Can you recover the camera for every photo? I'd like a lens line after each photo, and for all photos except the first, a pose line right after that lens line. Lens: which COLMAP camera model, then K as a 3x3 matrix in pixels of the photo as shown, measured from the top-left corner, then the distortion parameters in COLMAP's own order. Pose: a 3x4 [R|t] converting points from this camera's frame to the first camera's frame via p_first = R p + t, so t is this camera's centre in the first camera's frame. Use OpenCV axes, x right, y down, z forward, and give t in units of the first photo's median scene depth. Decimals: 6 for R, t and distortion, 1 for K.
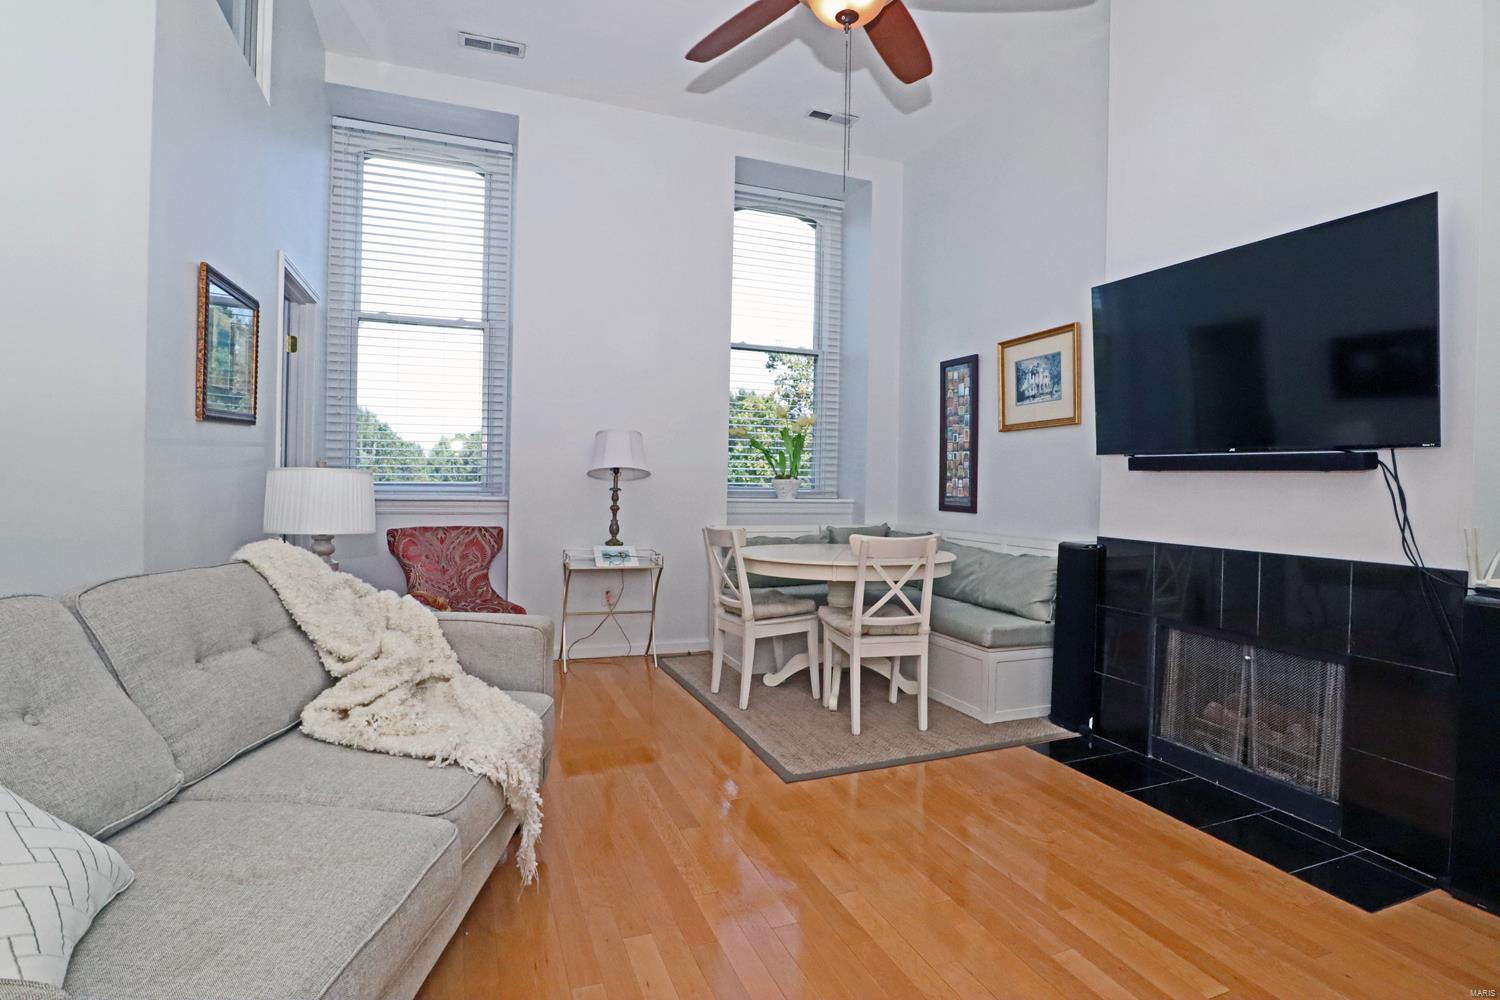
lens RADIAL K [[753.1, 0, 752.3], [0, 753.1, 499.2], [0, 0, 1]] dist [-0.035427, 0.005841]
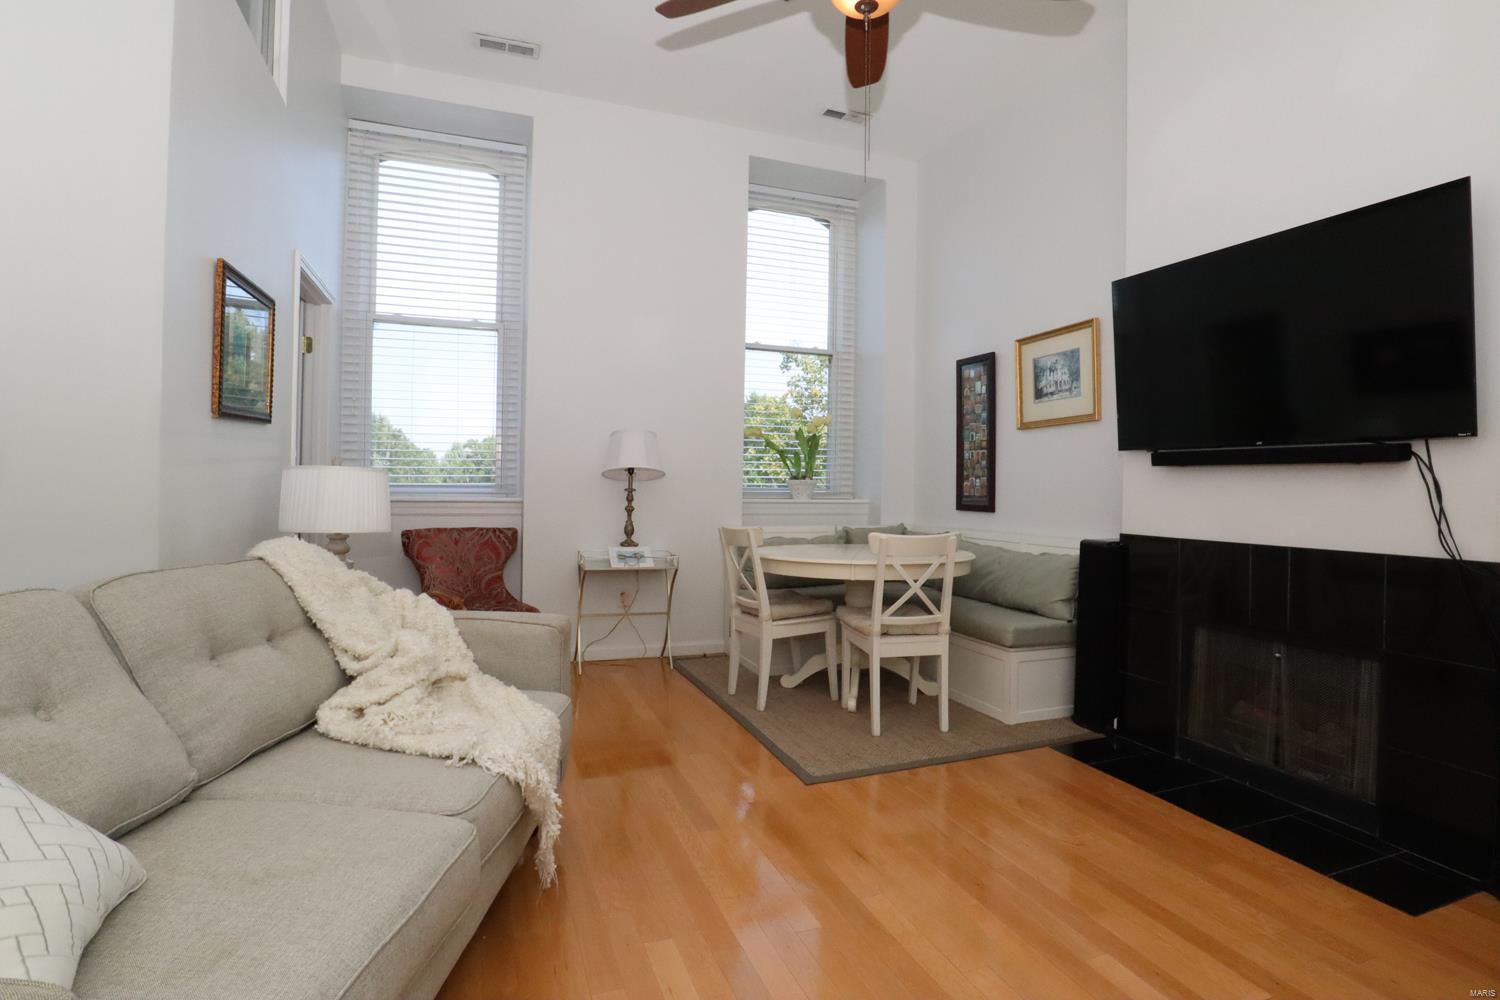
lens RADIAL K [[753.1, 0, 755.4], [0, 753.1, 493.6], [0, 0, 1]] dist [-0.035427, 0.005841]
pose [[0.999935, -0.004799, -0.010310, -0.009177], [0.004649, 0.999883, -0.014562, 0.010028], [0.010379, 0.014513, 0.999841, 0.011220]]
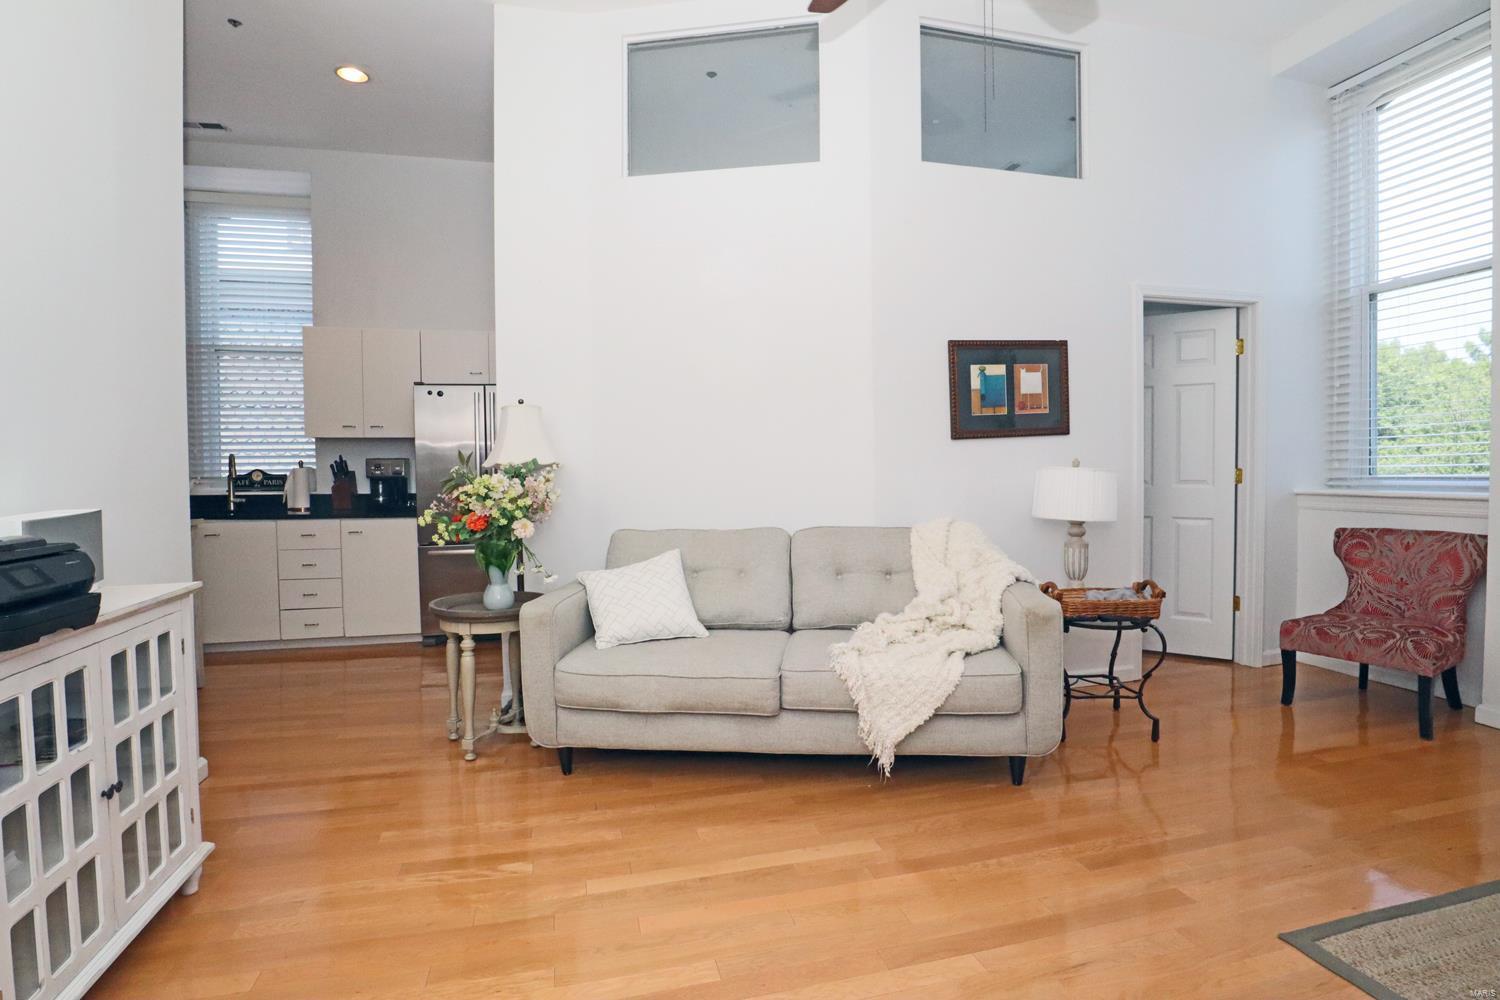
lens RADIAL K [[753.1, 0, 753.1], [0, 753.1, 489.5], [0, 0, 1]] dist [-0.035427, 0.005841]
pose [[-0.109491, 0.019599, -0.993795, 0.616773], [-0.013321, 0.999687, 0.021183, -0.019683], [0.993899, 0.015558, -0.109196, 0.508313]]
